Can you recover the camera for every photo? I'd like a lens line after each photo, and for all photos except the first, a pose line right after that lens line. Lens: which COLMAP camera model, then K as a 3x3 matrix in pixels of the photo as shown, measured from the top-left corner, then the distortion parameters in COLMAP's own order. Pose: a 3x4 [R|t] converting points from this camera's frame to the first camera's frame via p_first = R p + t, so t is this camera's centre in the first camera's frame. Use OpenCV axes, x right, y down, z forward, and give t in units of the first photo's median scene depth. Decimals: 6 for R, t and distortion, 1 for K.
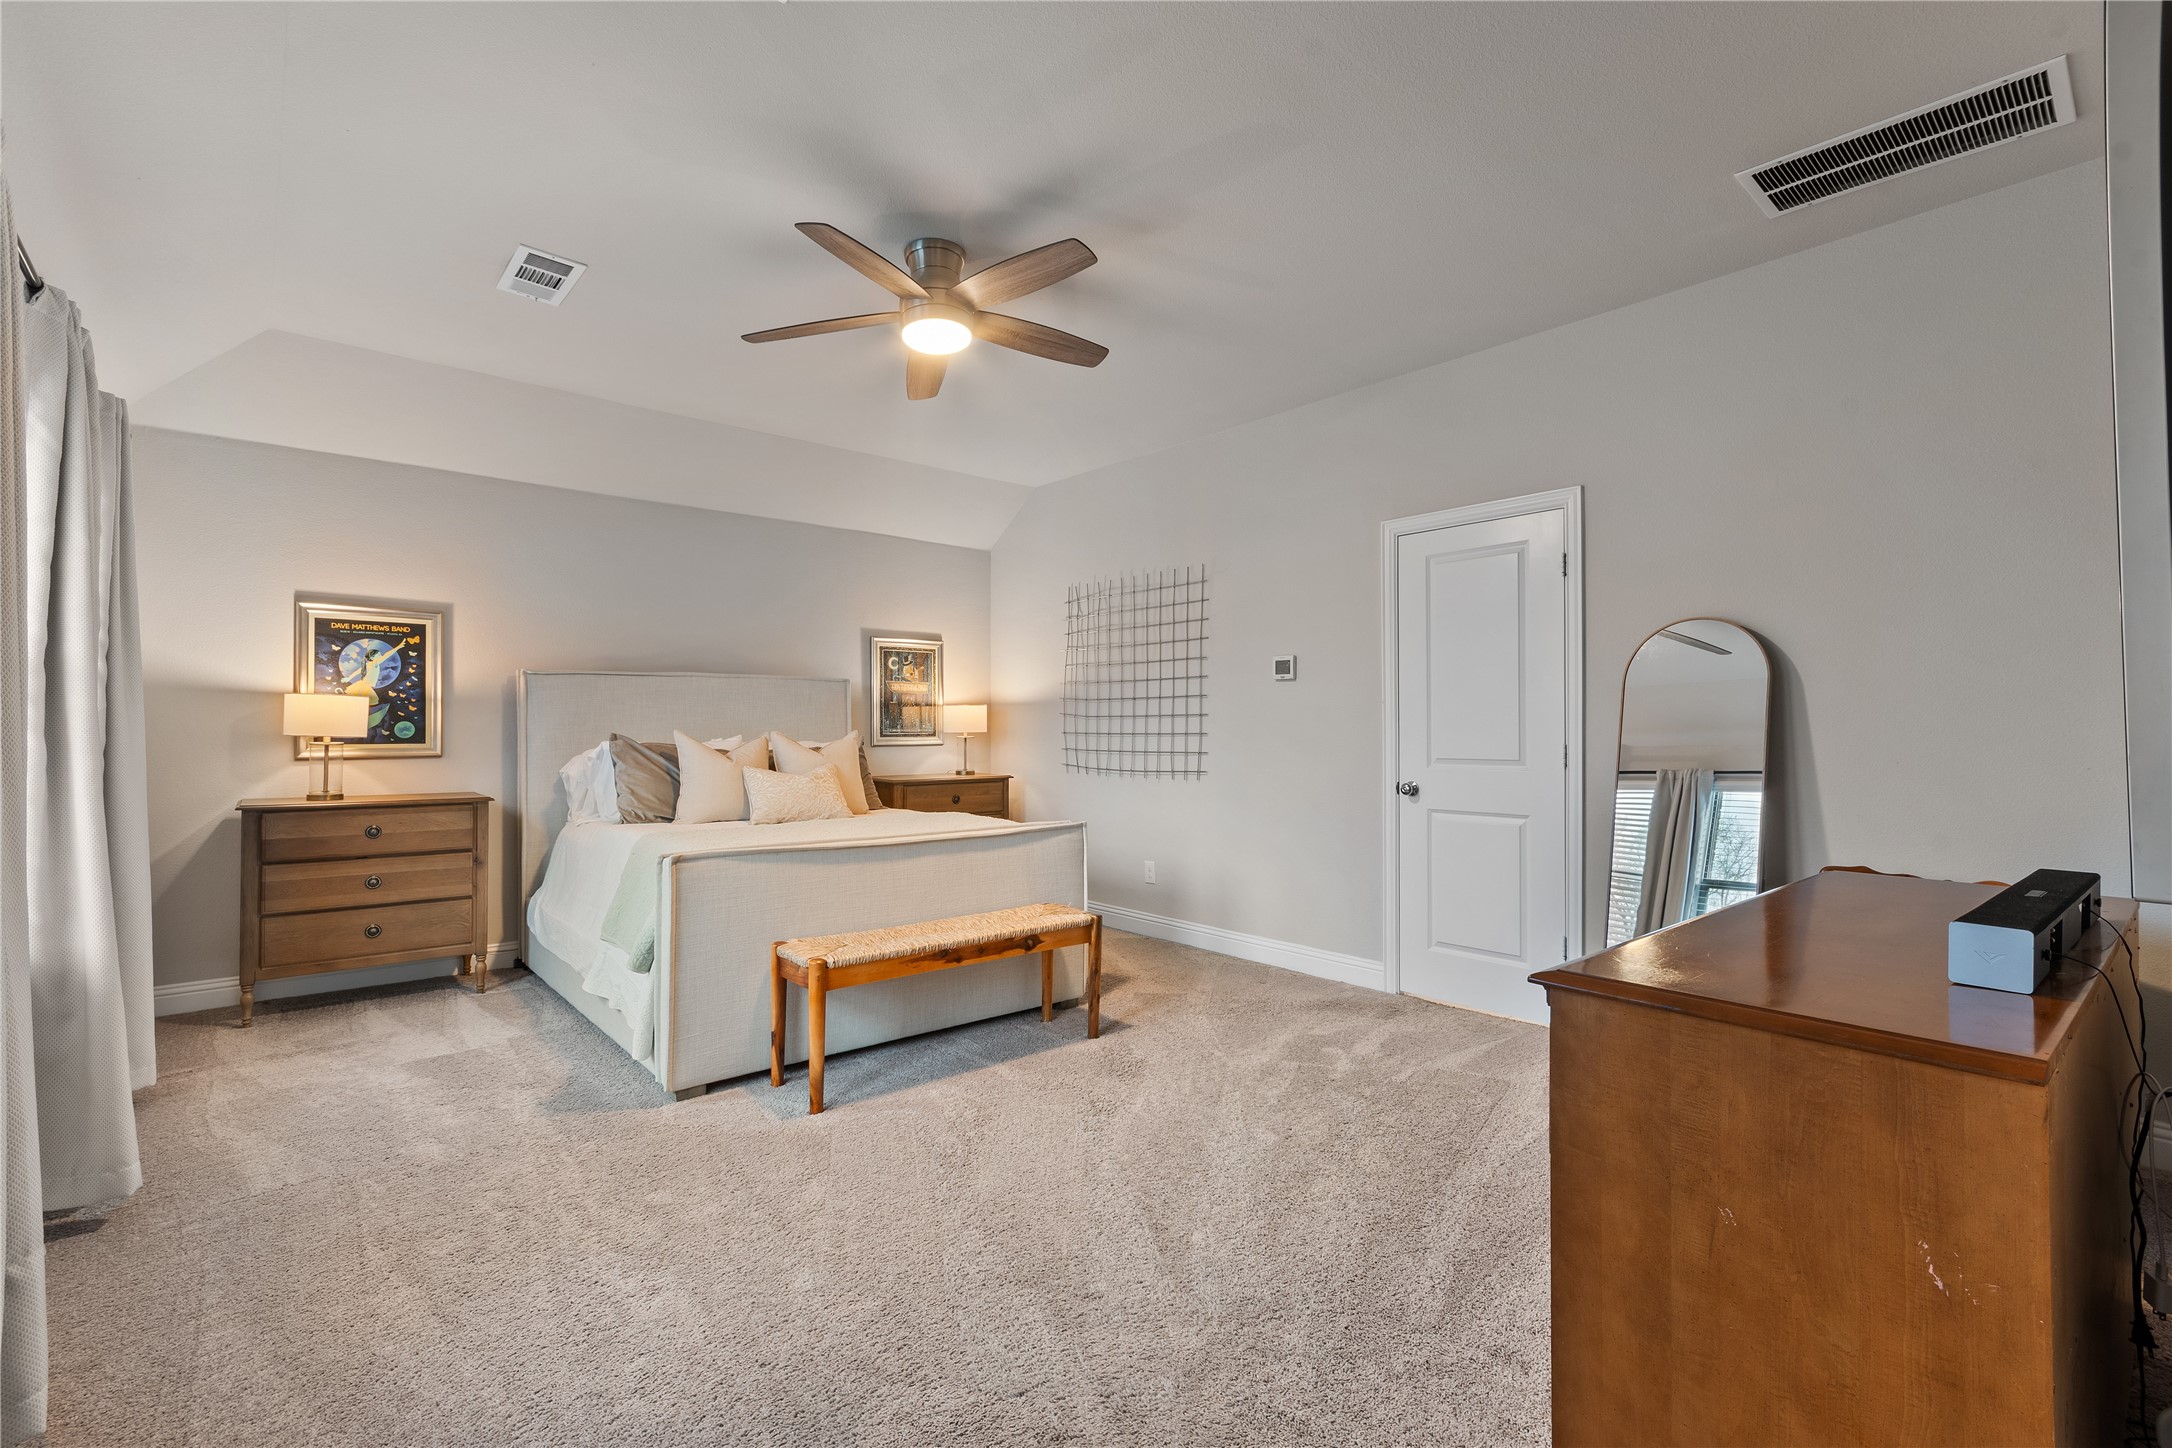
lens RADIAL K [[965.4, 0, 1077.7], [0, 965.4, 728.1], [0, 0, 1]] dist [0.000888, 0.000020]
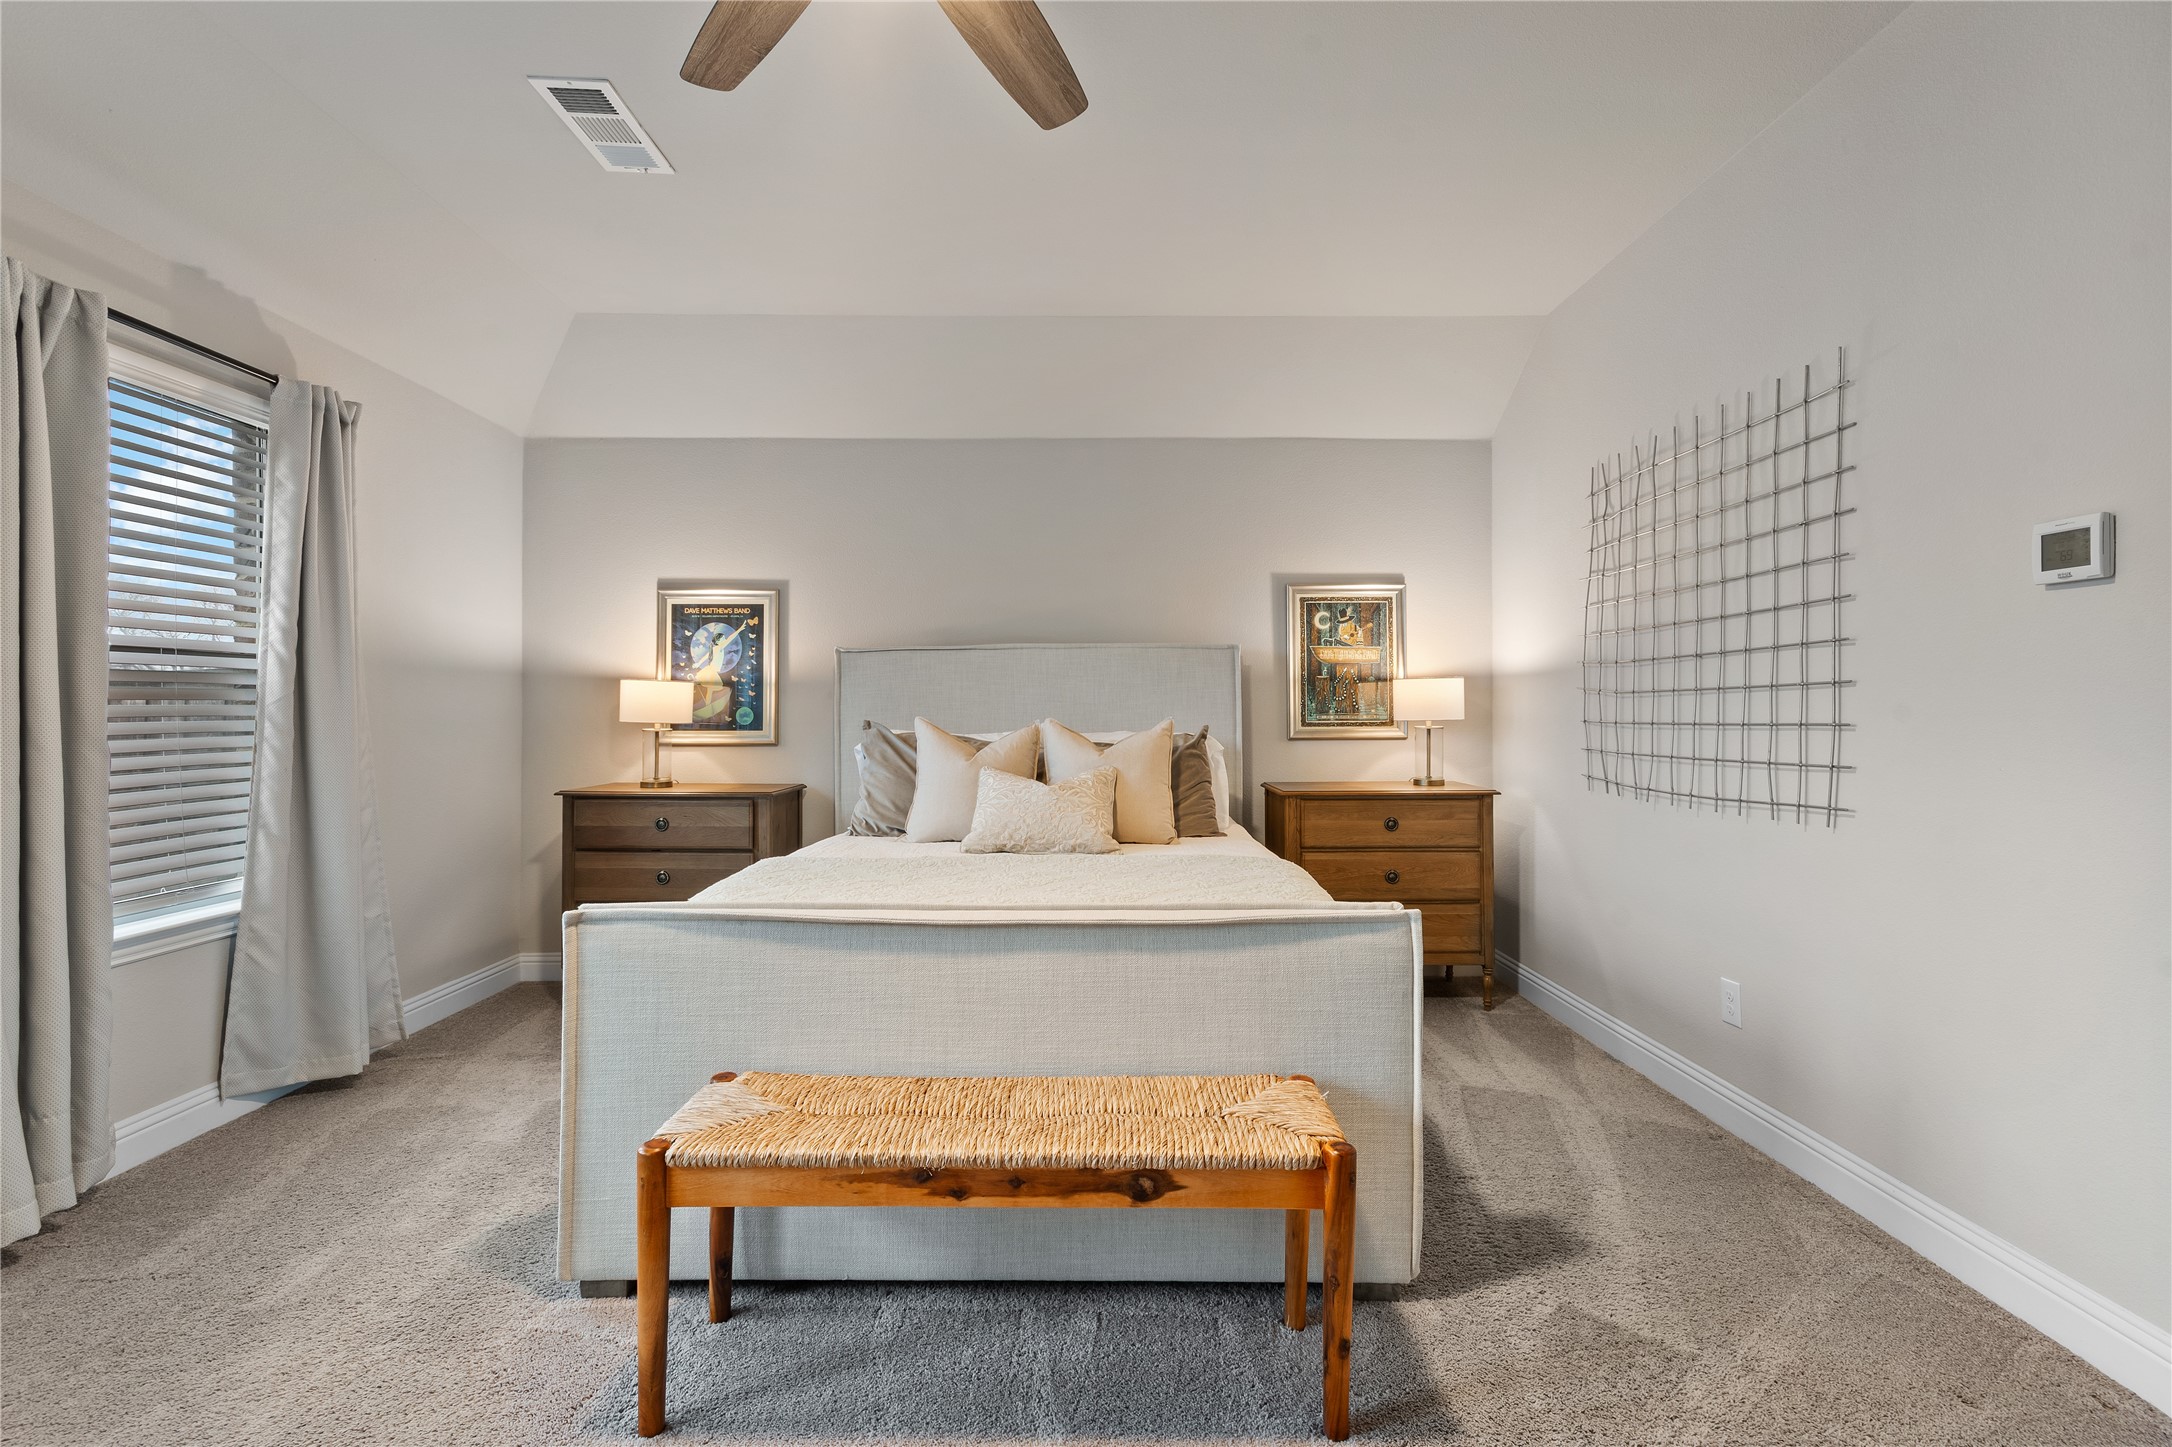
lens RADIAL K [[960.0, 0, 1086.8], [0, 960.0, 710.1], [0, 0, 1]] dist [0.002636, 0.000660]
pose [[0.763746, -0.003804, -0.645506, 0.168616], [0.000975, 0.999988, -0.004739, 0.000772], [0.645517, 0.002990, 0.763740, 0.483204]]
